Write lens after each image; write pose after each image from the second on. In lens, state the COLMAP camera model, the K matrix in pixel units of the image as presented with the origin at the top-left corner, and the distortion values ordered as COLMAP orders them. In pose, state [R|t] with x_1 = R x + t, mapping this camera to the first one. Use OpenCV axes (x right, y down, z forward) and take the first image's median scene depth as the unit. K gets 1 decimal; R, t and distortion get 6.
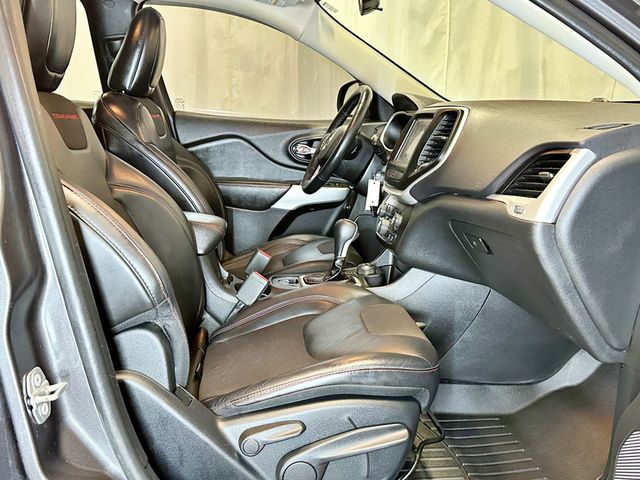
lens RADIAL K [[611.1, 0, 332.9], [0, 611.1, 240.7], [0, 0, 1]] dist [0.150577, -0.002614]
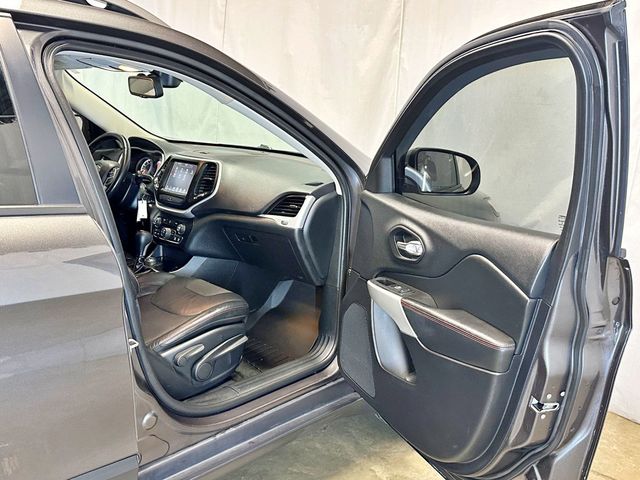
lens RADIAL K [[603.0, 0, 320.0], [0, 603.0, 240.0], [0, 0, 1]] dist [0.153668, -0.295088]
pose [[0.774730, -0.121306, 0.620546, -0.631140], [0.089798, 0.992585, 0.081924, -0.104908], [-0.625883, -0.007745, 0.779879, -0.493256]]
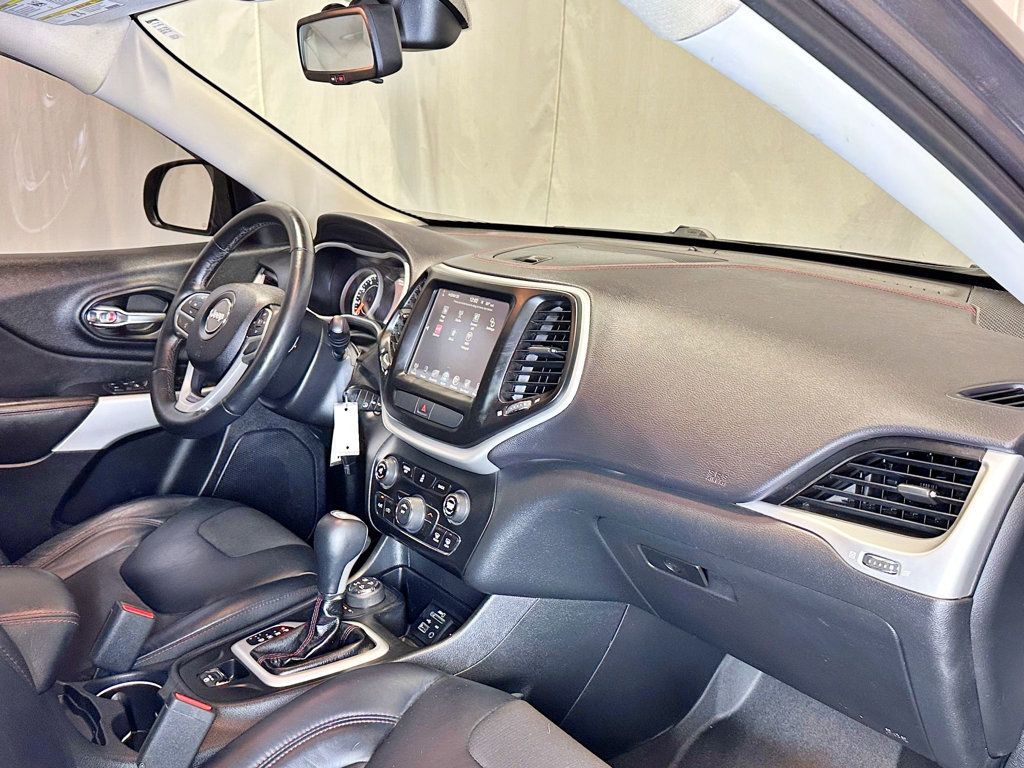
lens RADIAL K [[964.8, 0, 512.0], [0, 964.8, 384.0], [0, 0, 1]] dist [0.153668, -0.295088]
pose [[0.867832, -0.122368, 0.481553, -0.230532], [0.095893, 0.992226, 0.079323, -0.198566], [-0.487516, -0.022661, 0.872820, 0.306422]]
